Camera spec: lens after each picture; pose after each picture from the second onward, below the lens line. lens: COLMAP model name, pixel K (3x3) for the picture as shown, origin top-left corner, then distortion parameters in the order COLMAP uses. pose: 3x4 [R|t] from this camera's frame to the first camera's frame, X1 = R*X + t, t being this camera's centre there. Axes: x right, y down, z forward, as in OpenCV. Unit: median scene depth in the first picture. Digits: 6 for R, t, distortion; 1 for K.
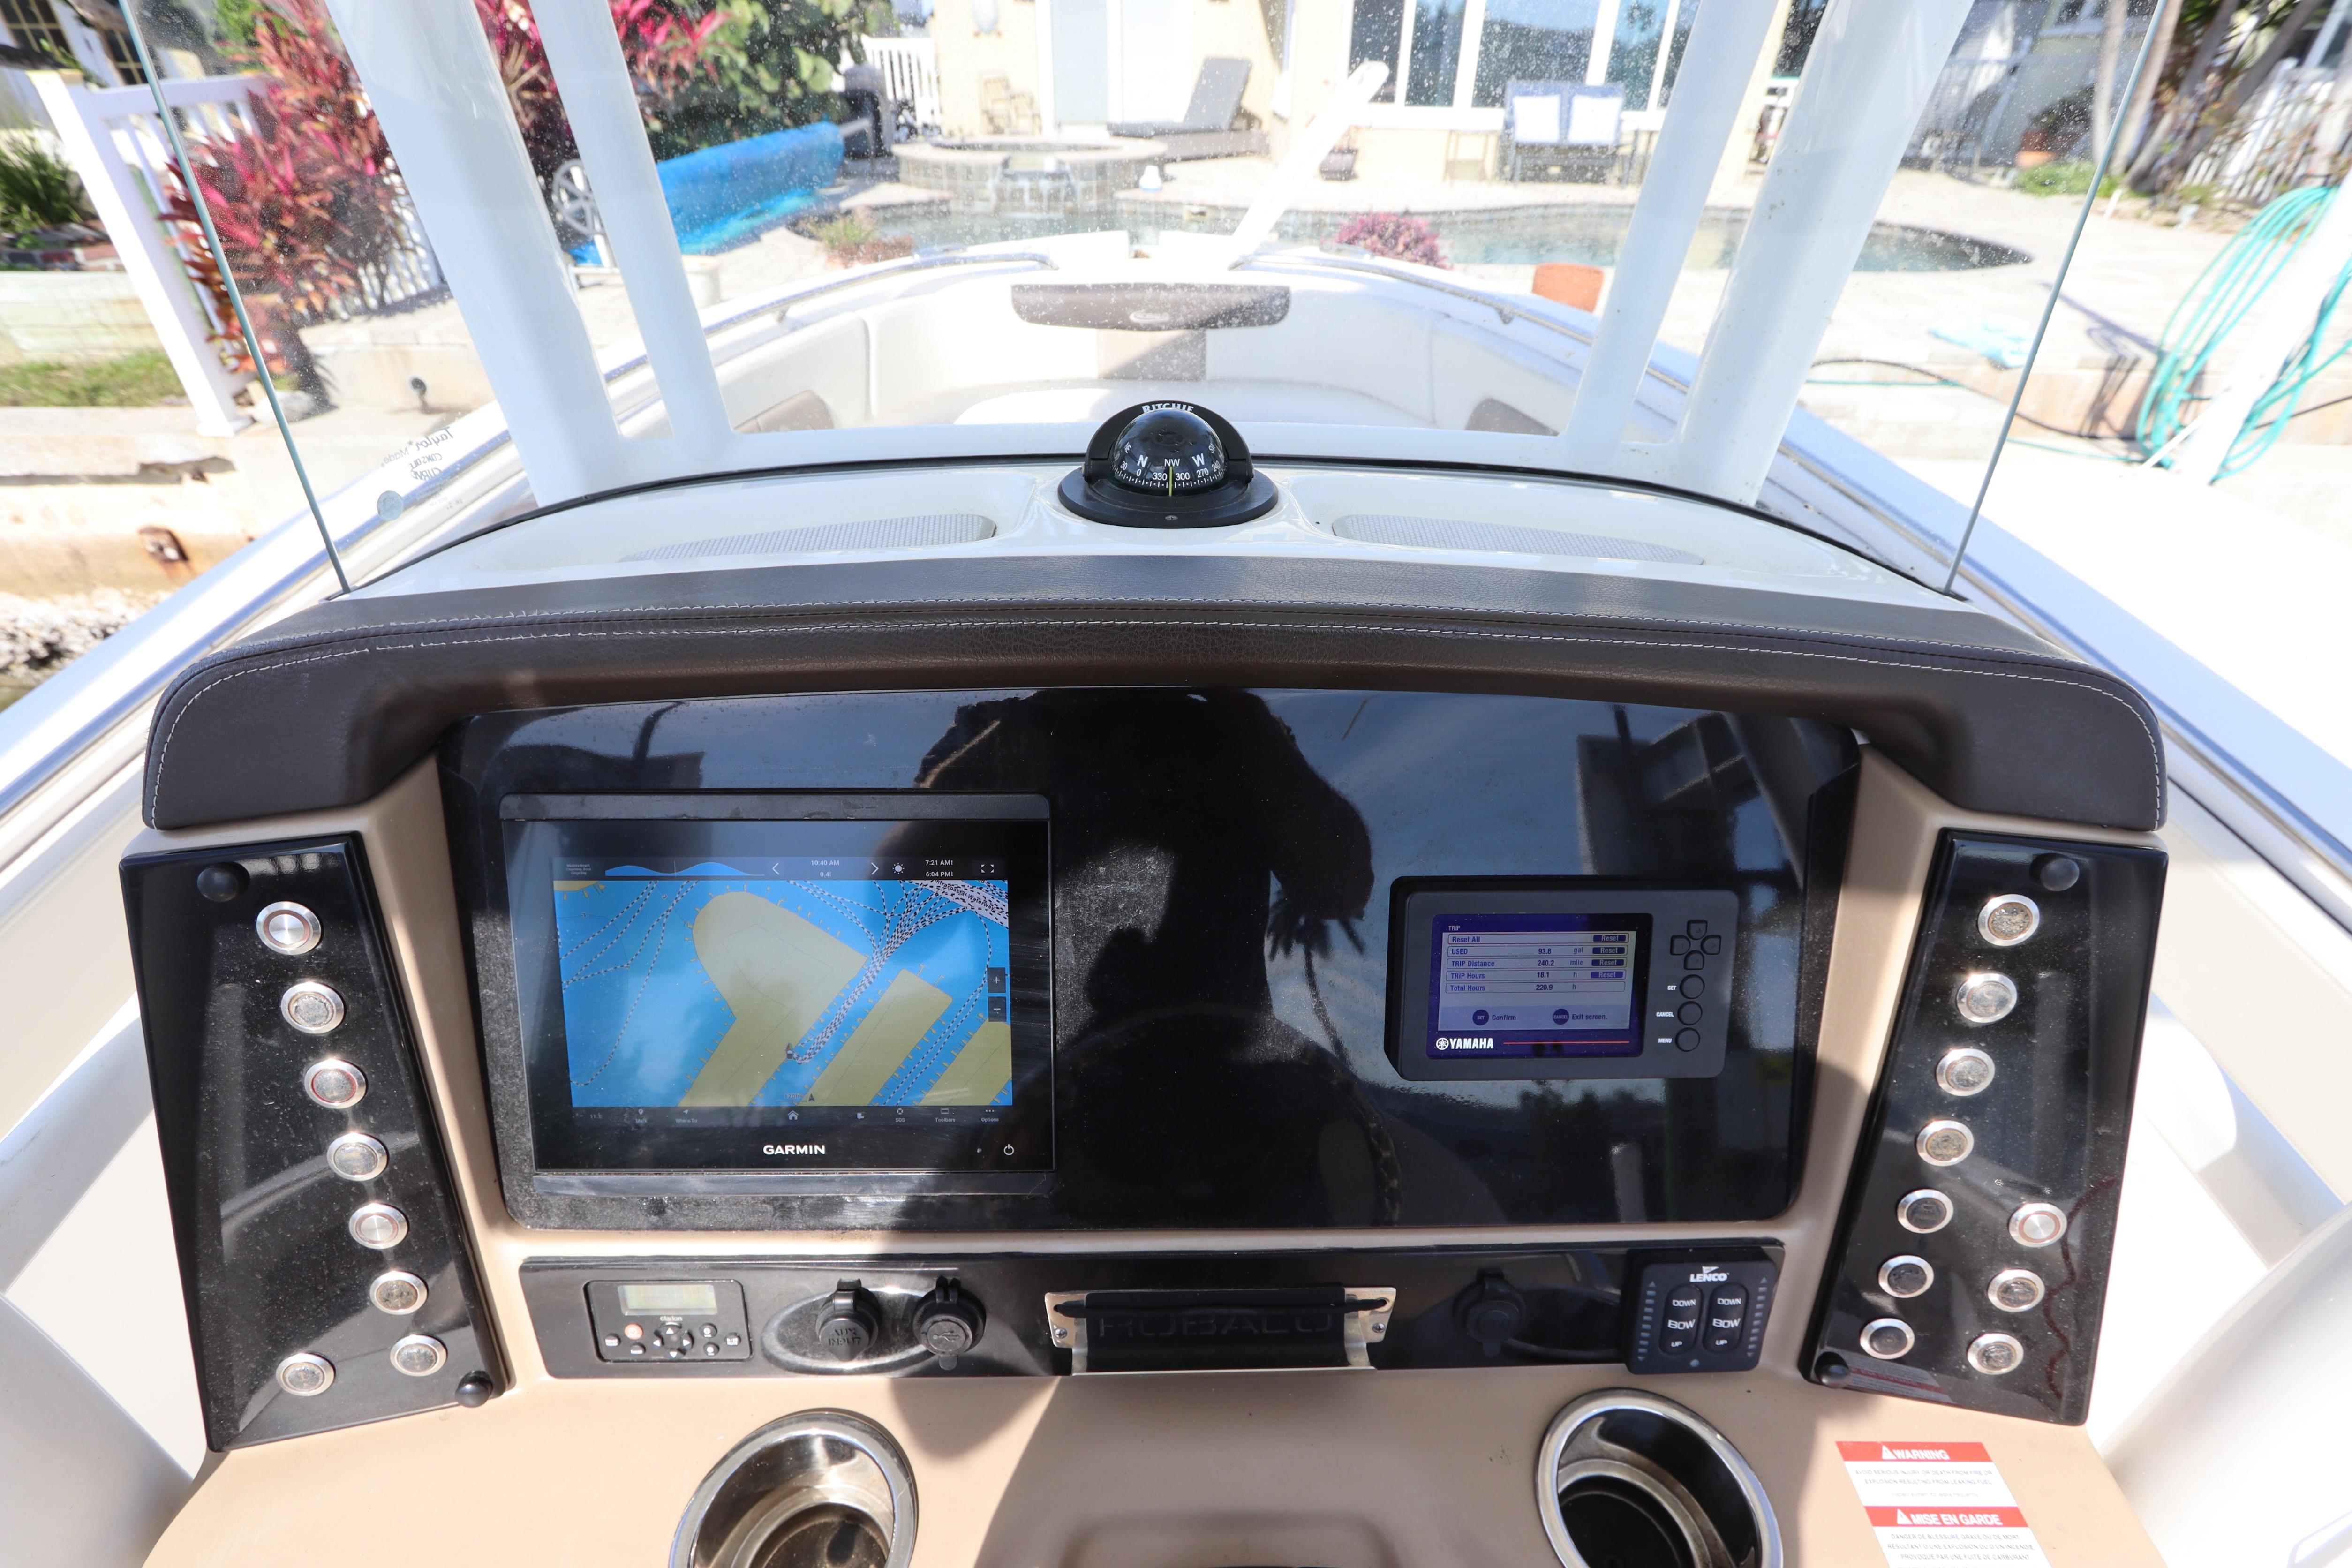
lens RADIAL K [[1077.4, 0, 1154.5], [0, 1077.4, 788.1], [0, 0, 1]] dist [-0.024647, 0.003498]
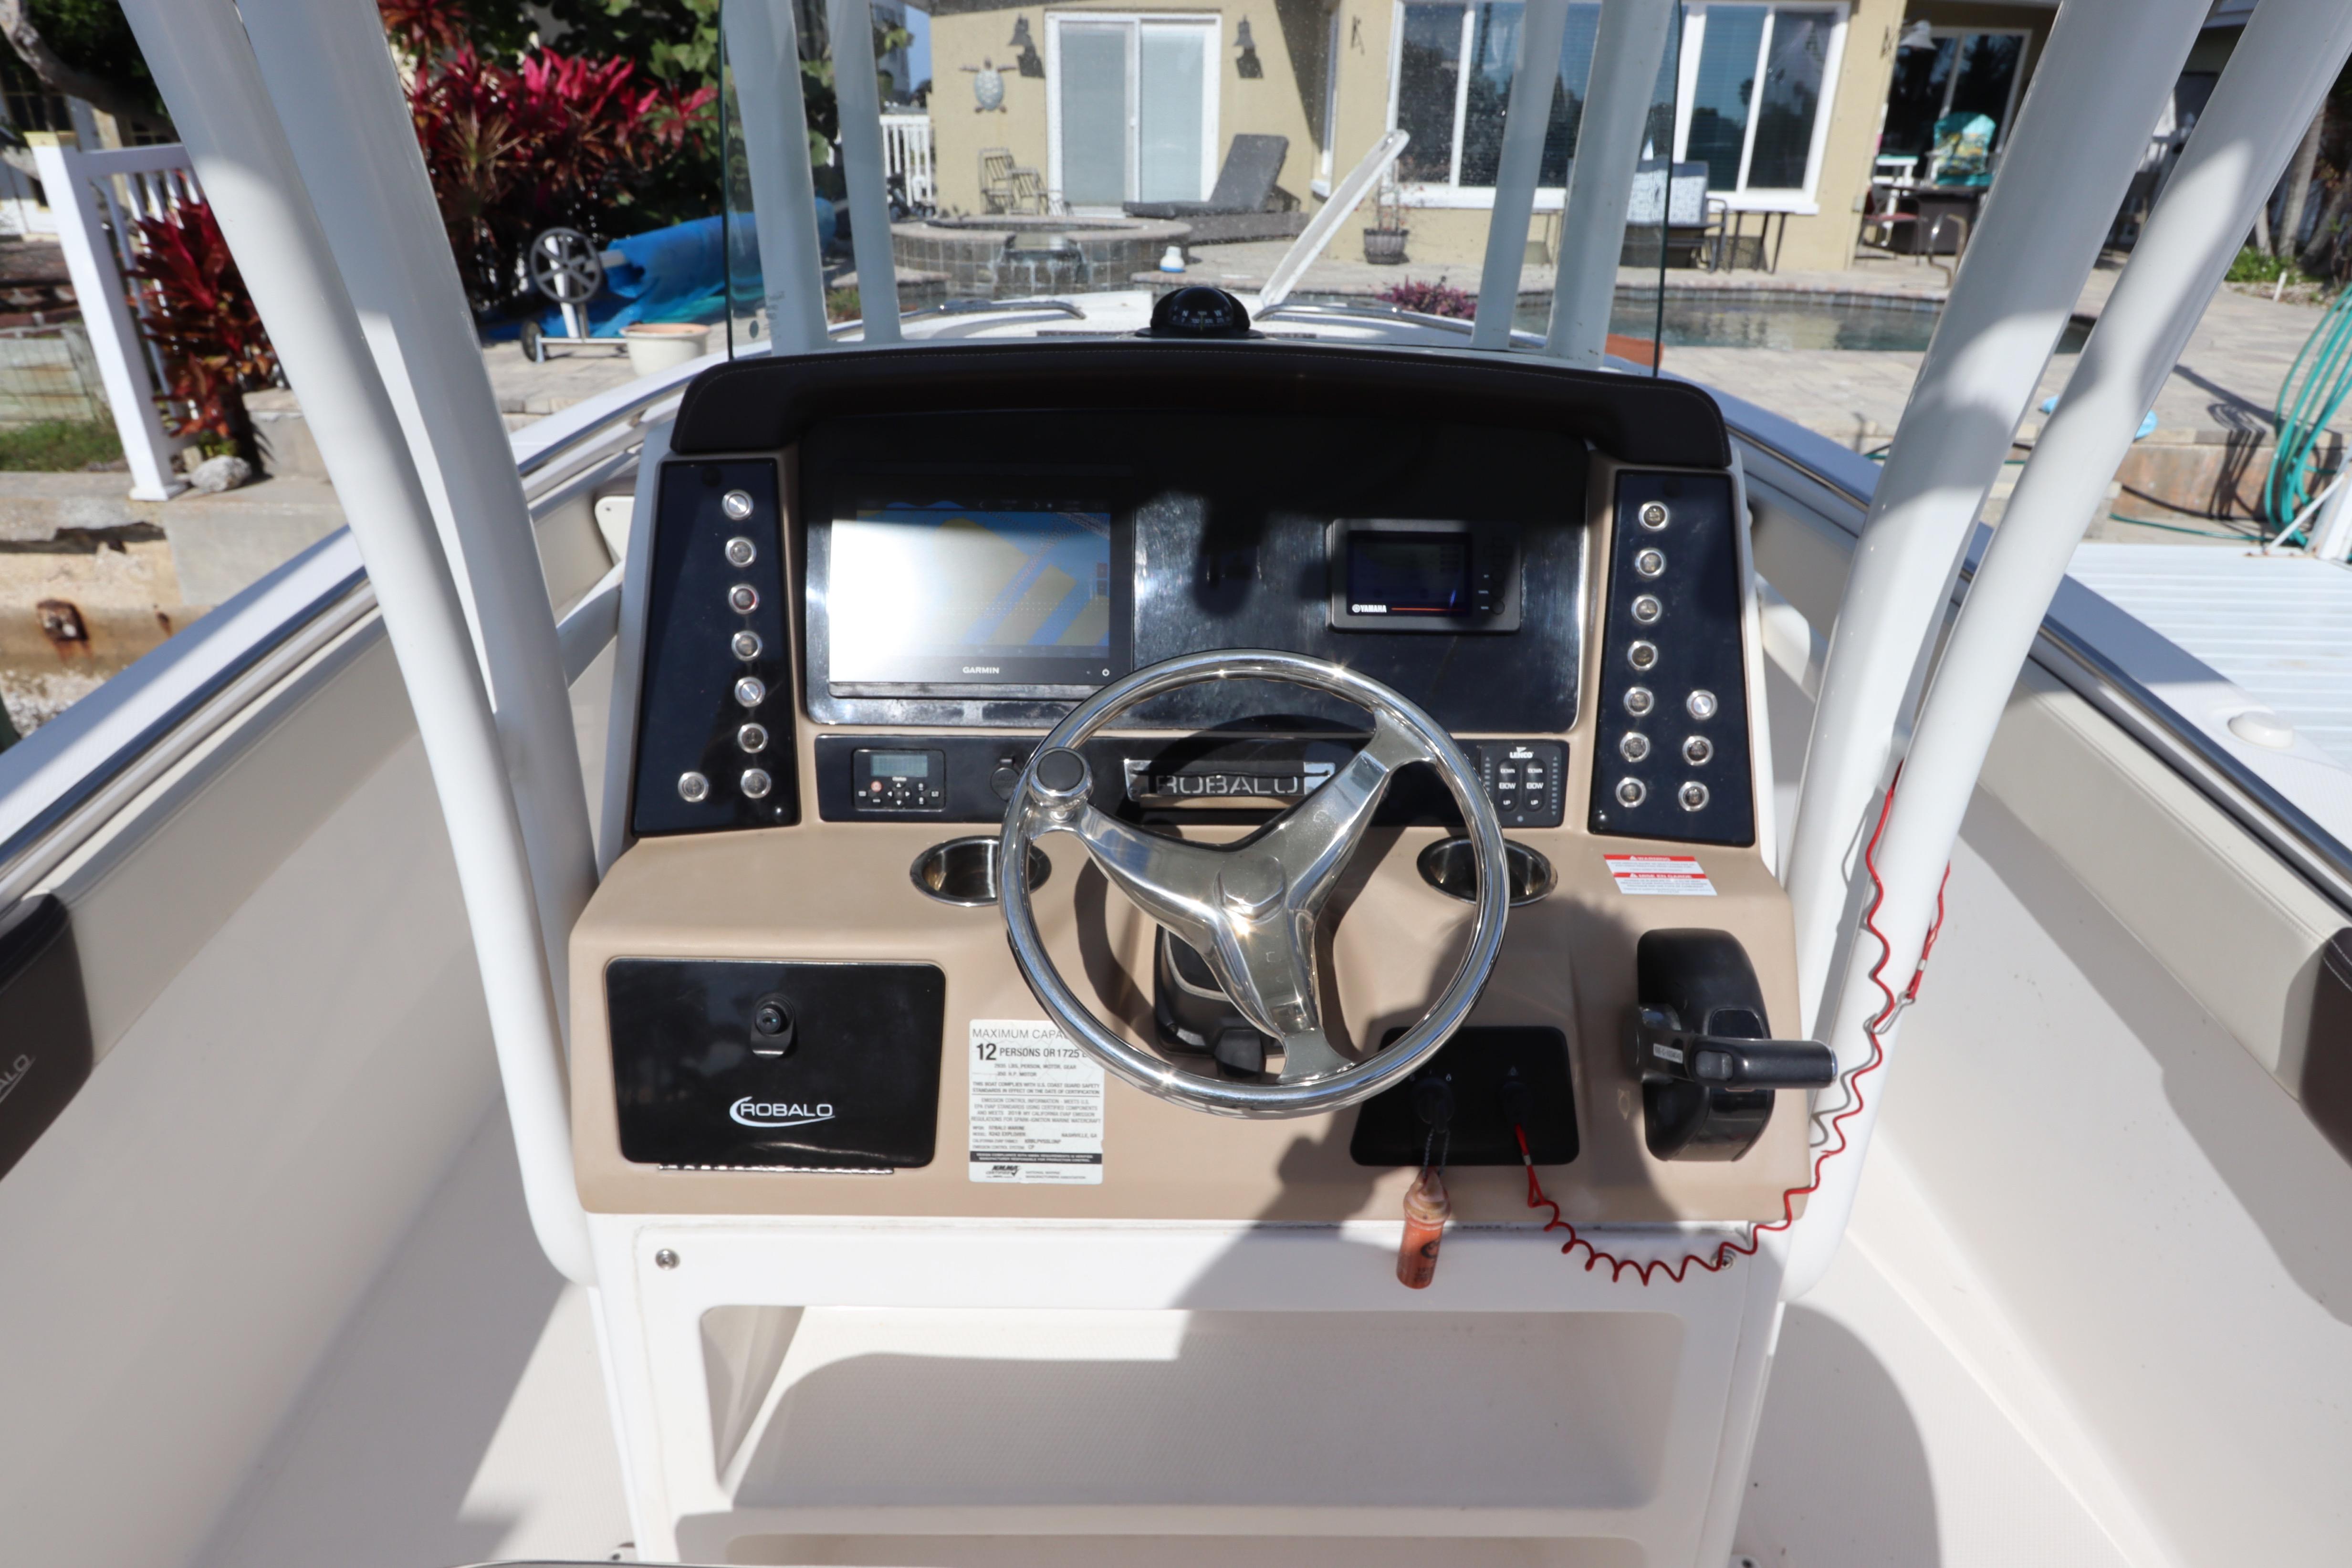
lens RADIAL K [[1400.6, 0, 1156.3], [0, 1400.6, 781.2], [0, 0, 1]] dist [-0.016663, -0.001558]
pose [[0.999913, 0.008428, -0.010129, -0.002683], [-0.010015, 0.985631, -0.168616, 0.076816], [0.008562, 0.168703, 0.985630, -0.102382]]
